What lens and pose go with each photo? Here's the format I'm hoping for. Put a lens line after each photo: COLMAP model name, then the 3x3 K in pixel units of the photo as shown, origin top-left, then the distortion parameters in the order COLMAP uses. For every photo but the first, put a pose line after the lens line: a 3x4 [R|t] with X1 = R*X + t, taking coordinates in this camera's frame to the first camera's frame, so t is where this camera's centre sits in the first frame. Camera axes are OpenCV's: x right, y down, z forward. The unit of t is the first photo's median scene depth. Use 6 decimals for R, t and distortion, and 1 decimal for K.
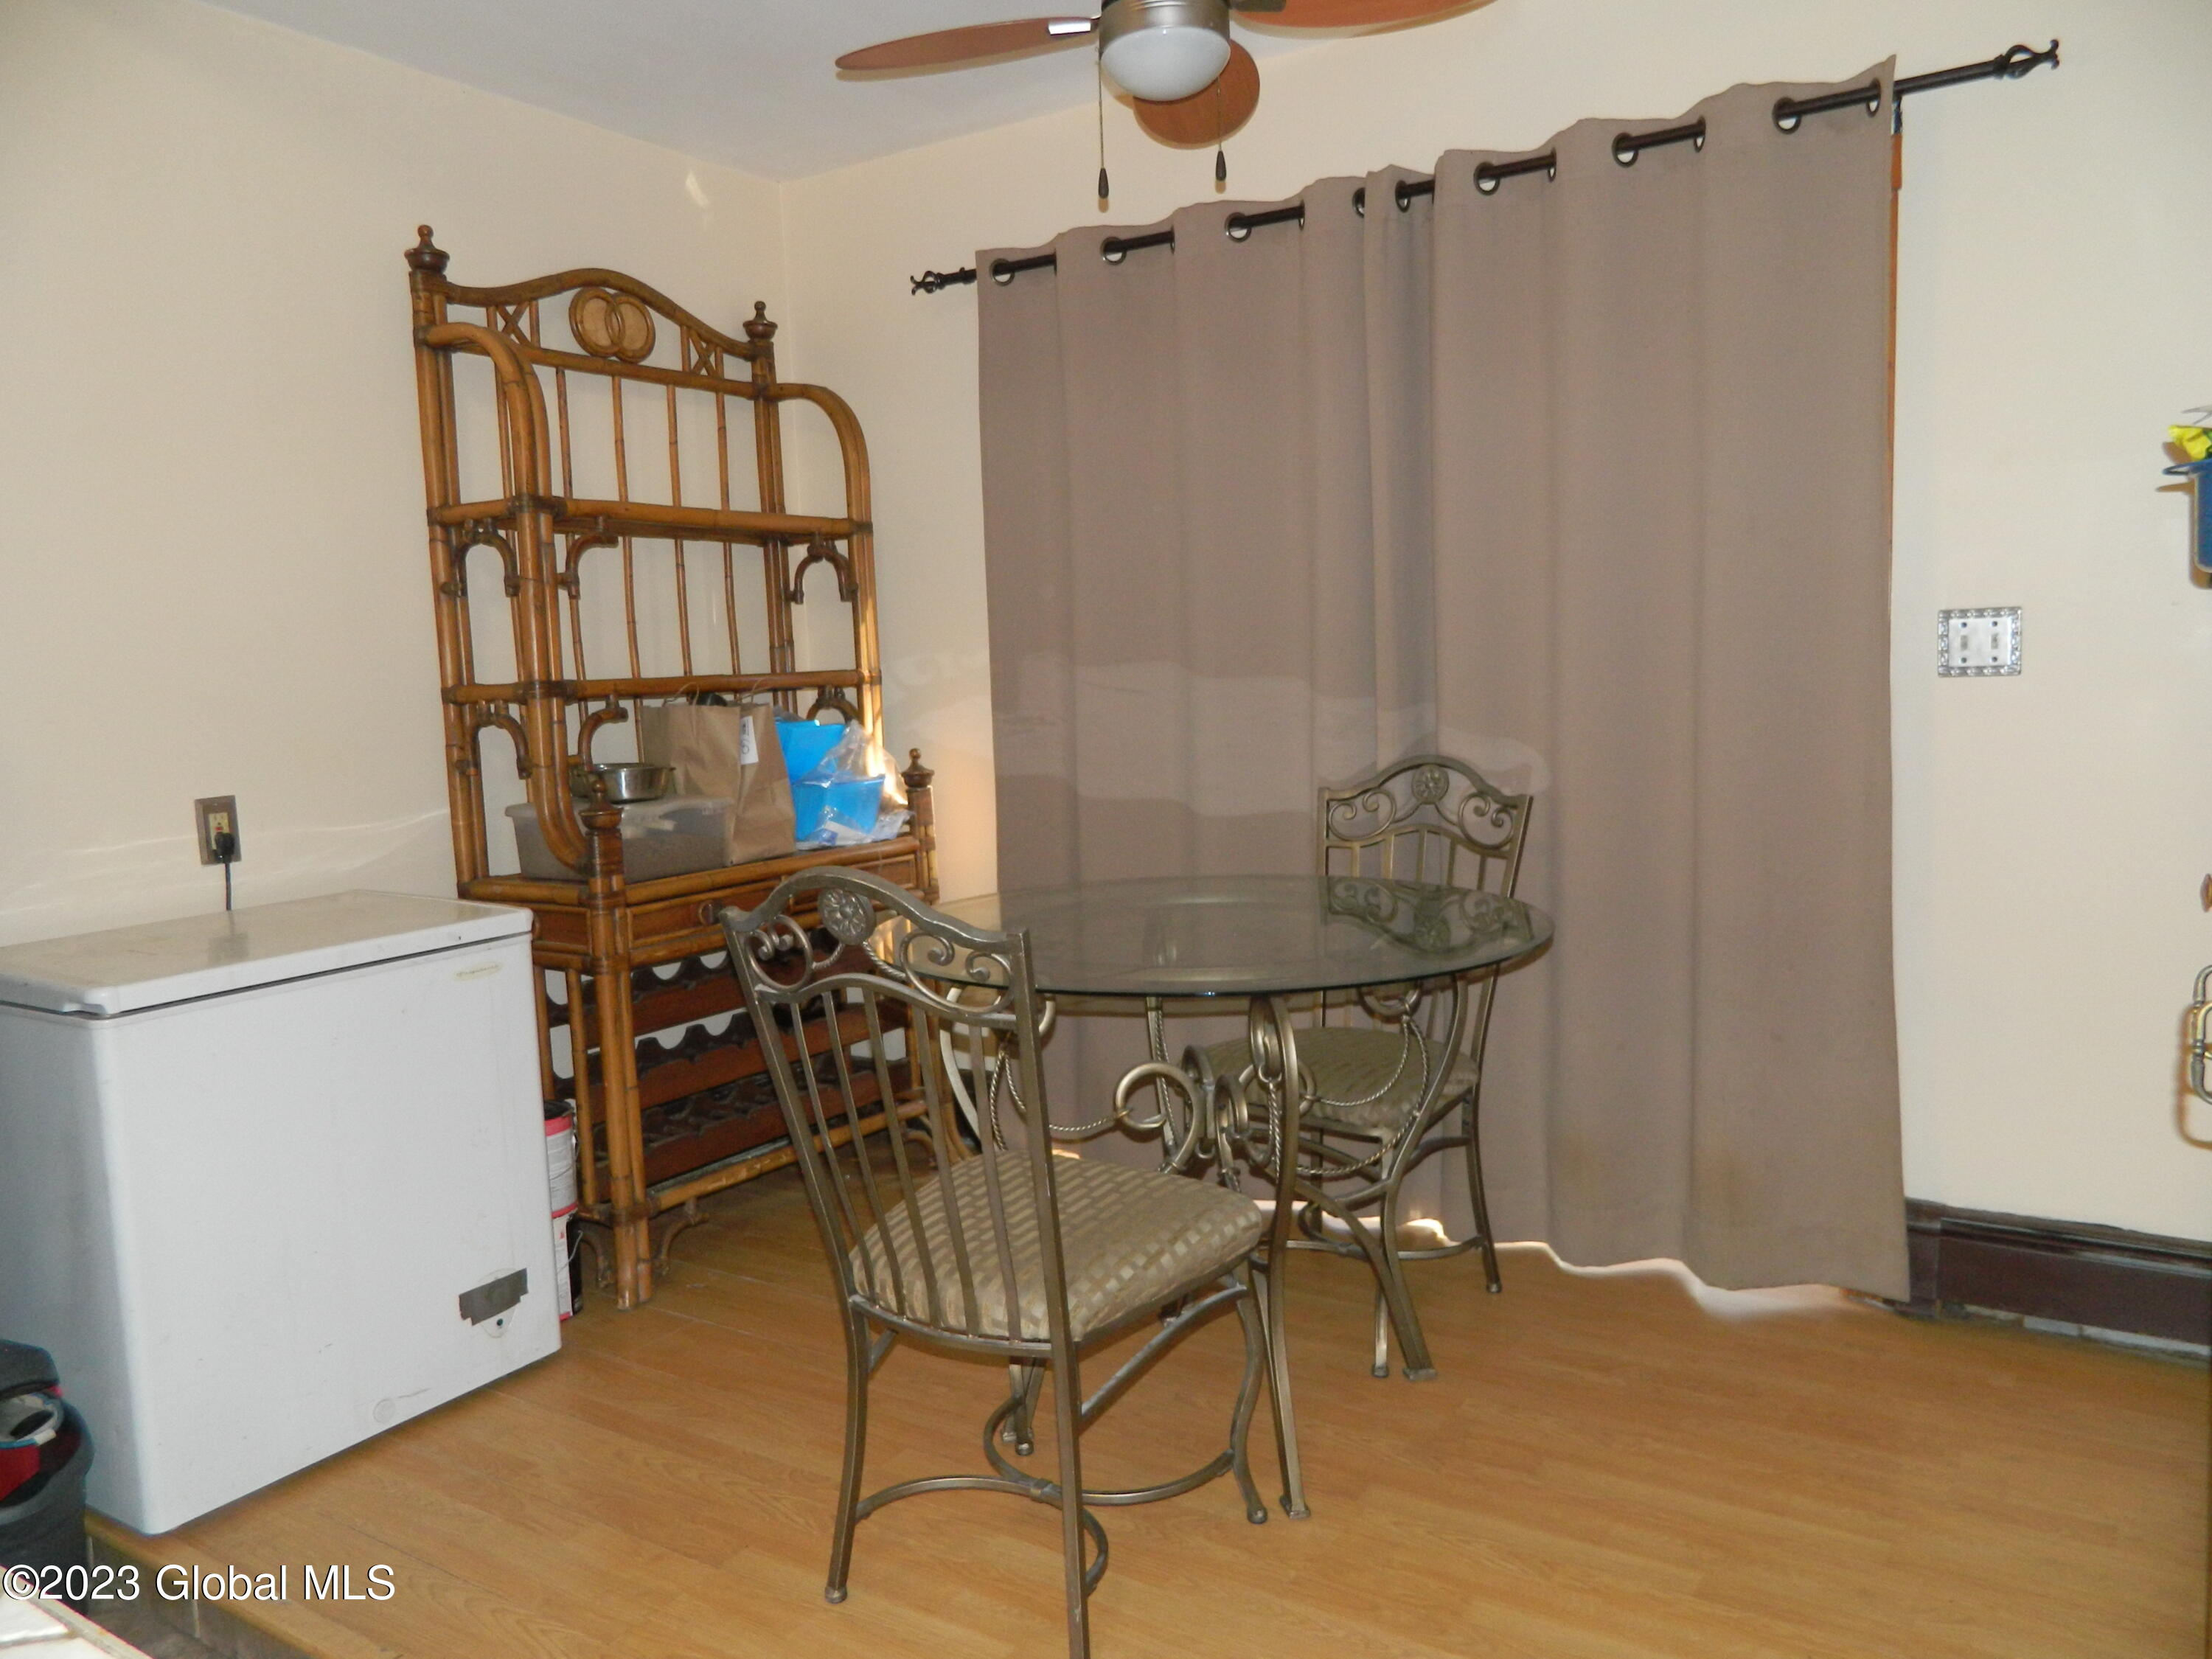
lens RADIAL K [[1653.8, 0, 1099.7], [0, 1653.8, 819.9], [0, 0, 1]] dist [0.003240, -0.002214]
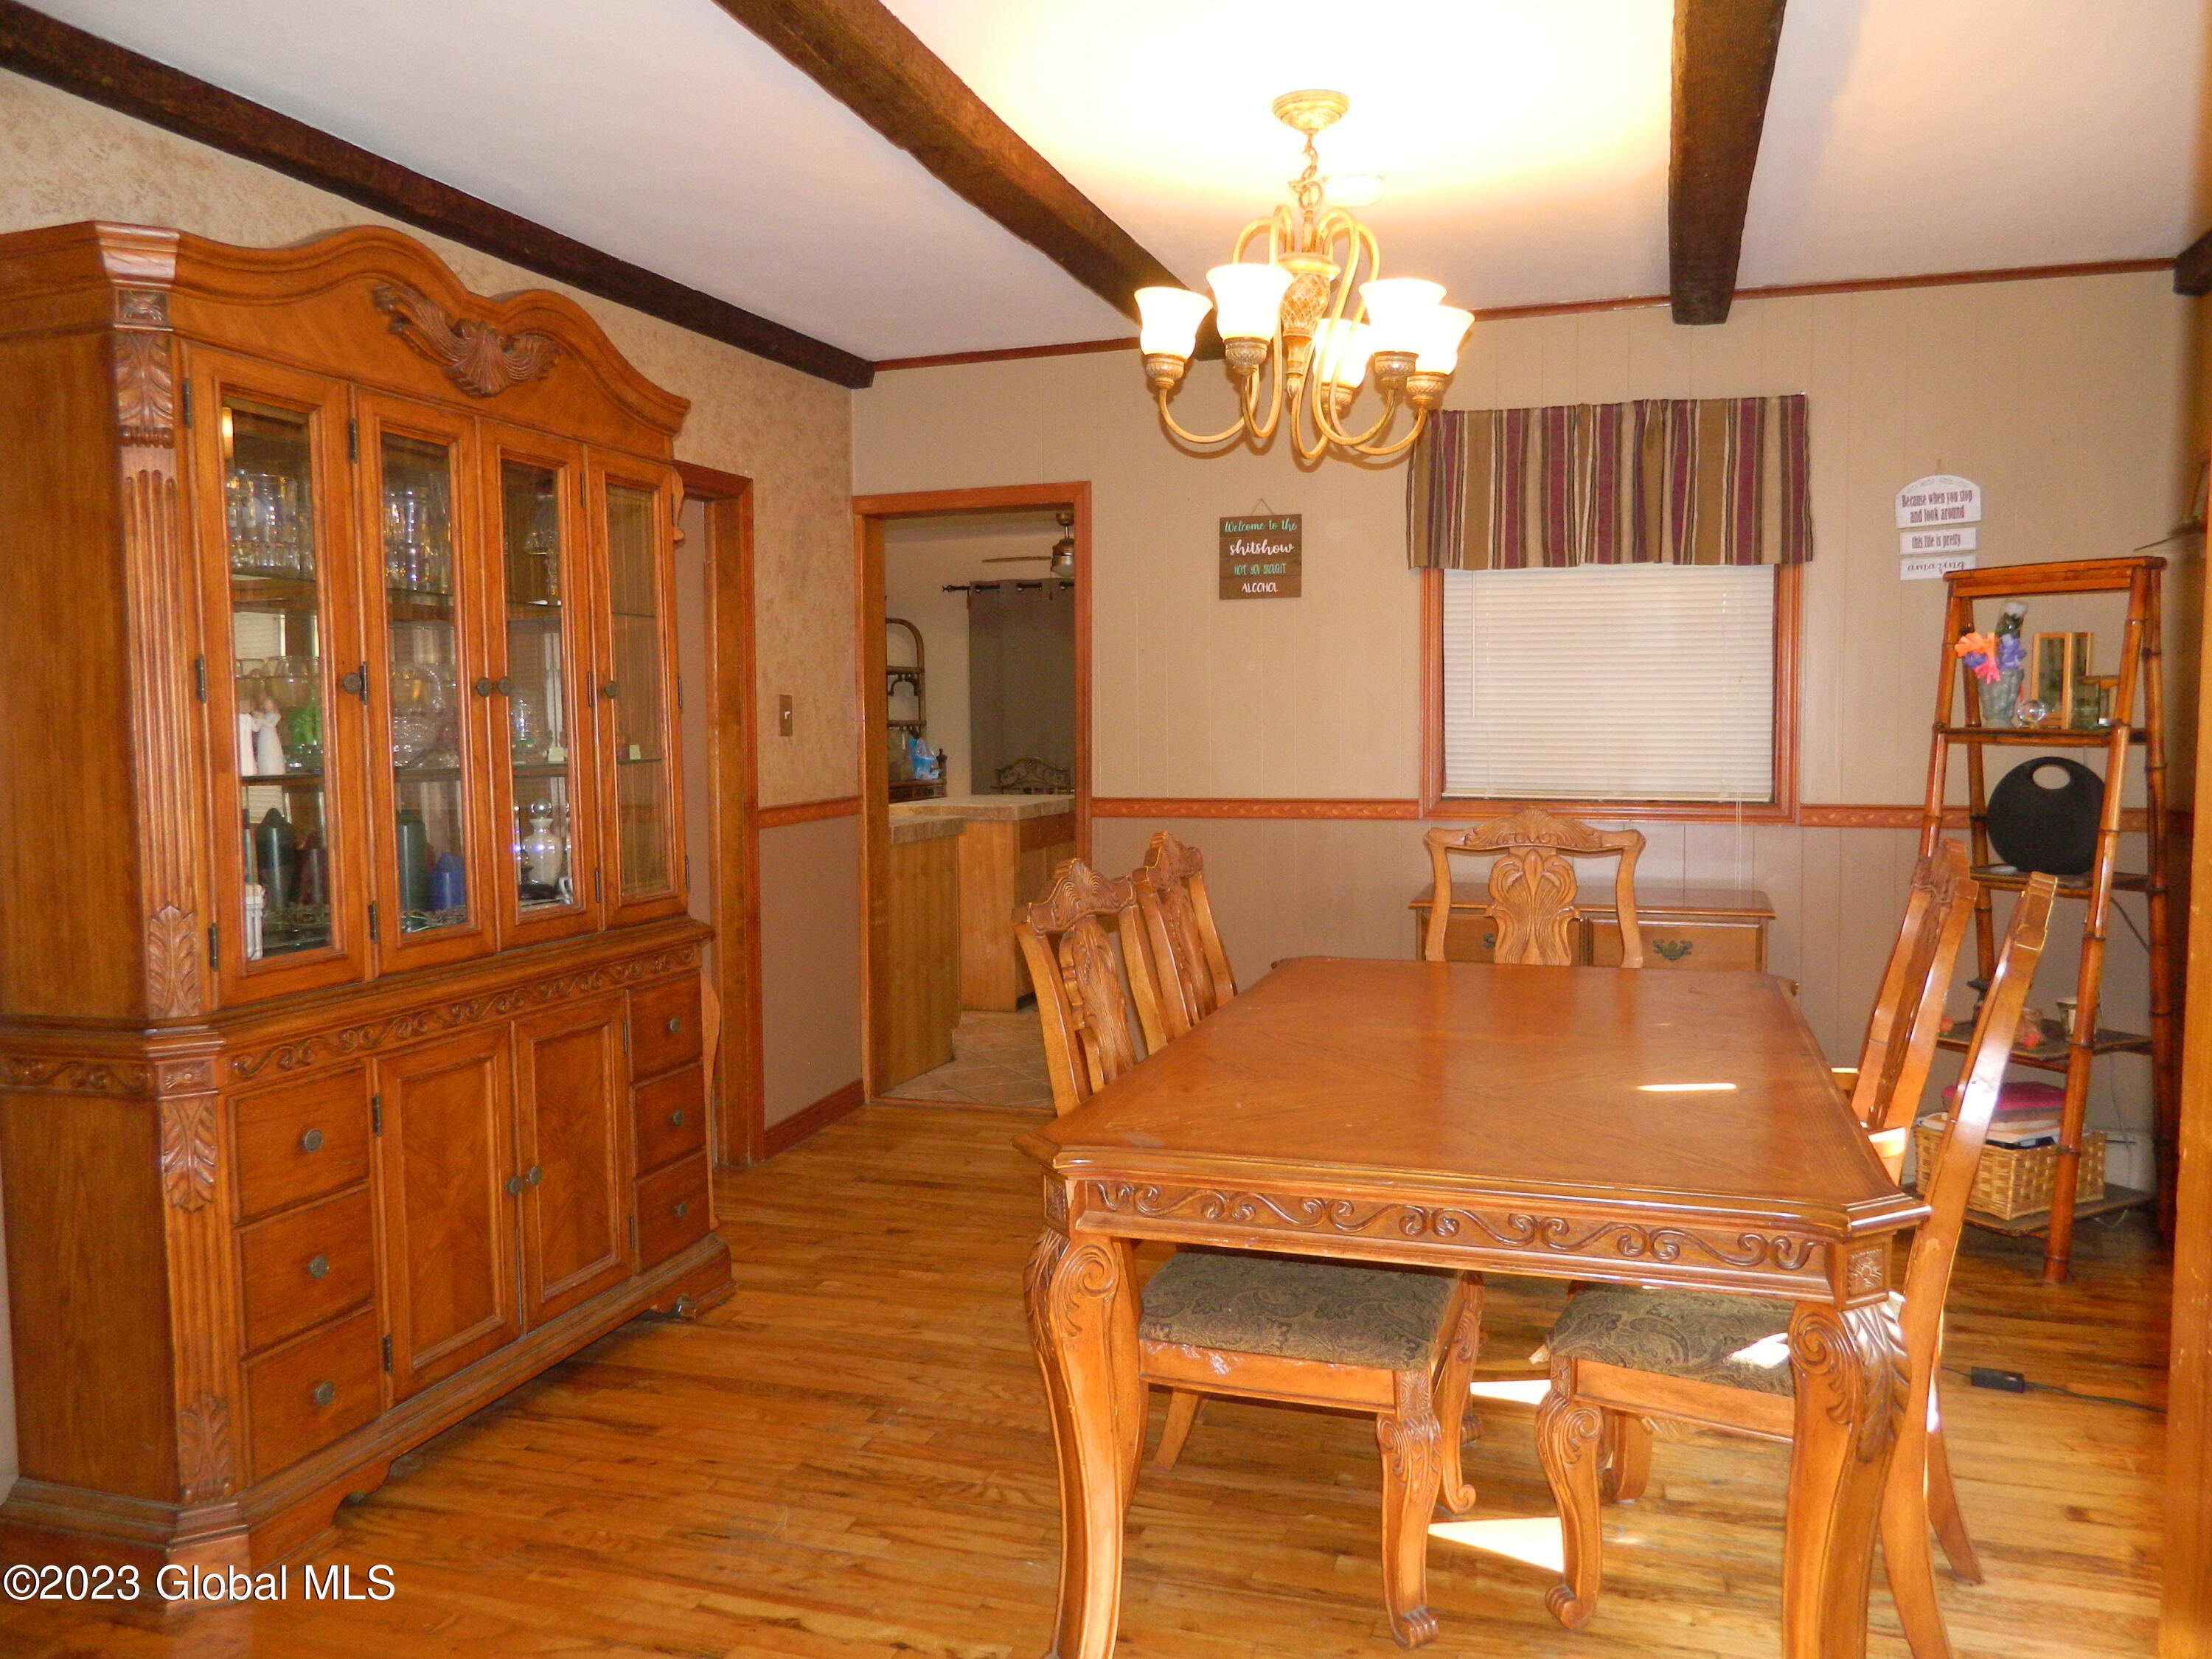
lens RADIAL K [[1653.8, 0, 1106.5], [0, 1653.8, 828.2], [0, 0, 1]] dist [0.003240, -0.002214]
pose [[0.965562, 0.011044, 0.259937, -0.647951], [0.000364, 0.999040, -0.043799, 0.247365], [-0.260171, 0.042385, 0.964632, -2.053964]]
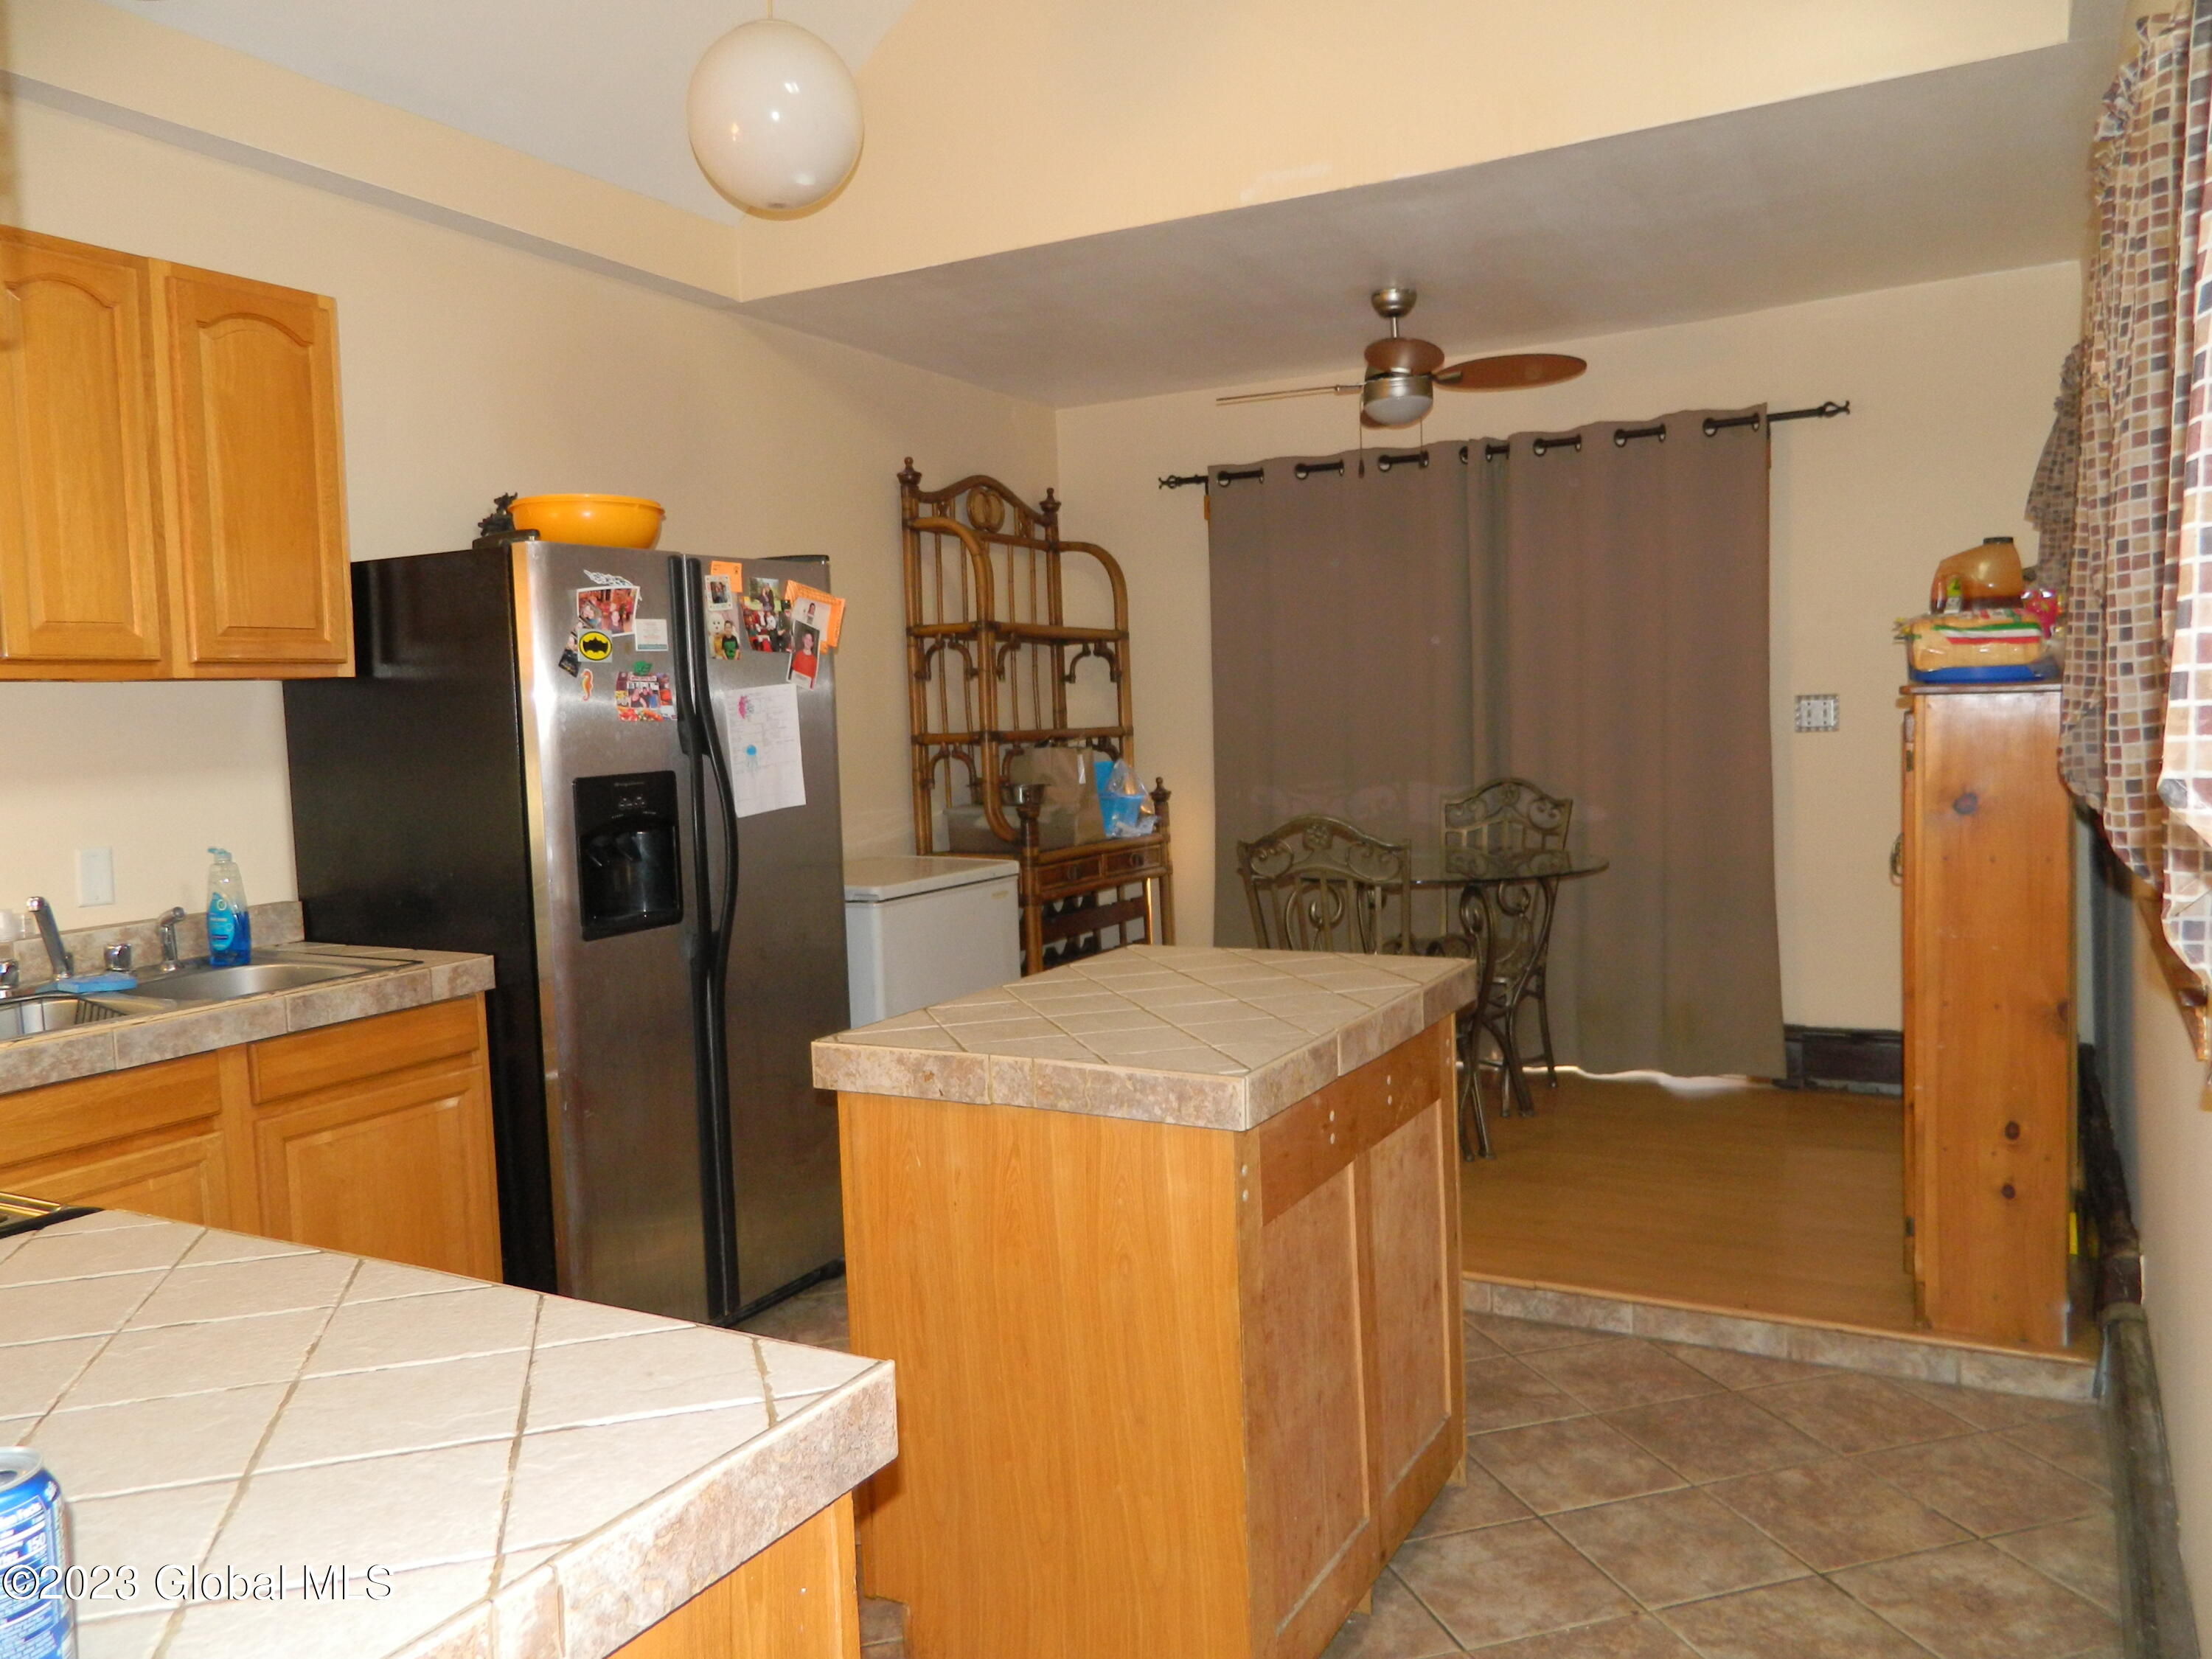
lens RADIAL K [[1653.8, 0, 1099.0], [0, 1653.8, 813.7], [0, 0, 1]] dist [0.003240, -0.002214]
pose [[0.997423, 0.001898, 0.071720, -0.313268], [0.001200, 0.999069, -0.043133, 0.065196], [-0.071735, 0.043108, 0.996492, -0.609985]]
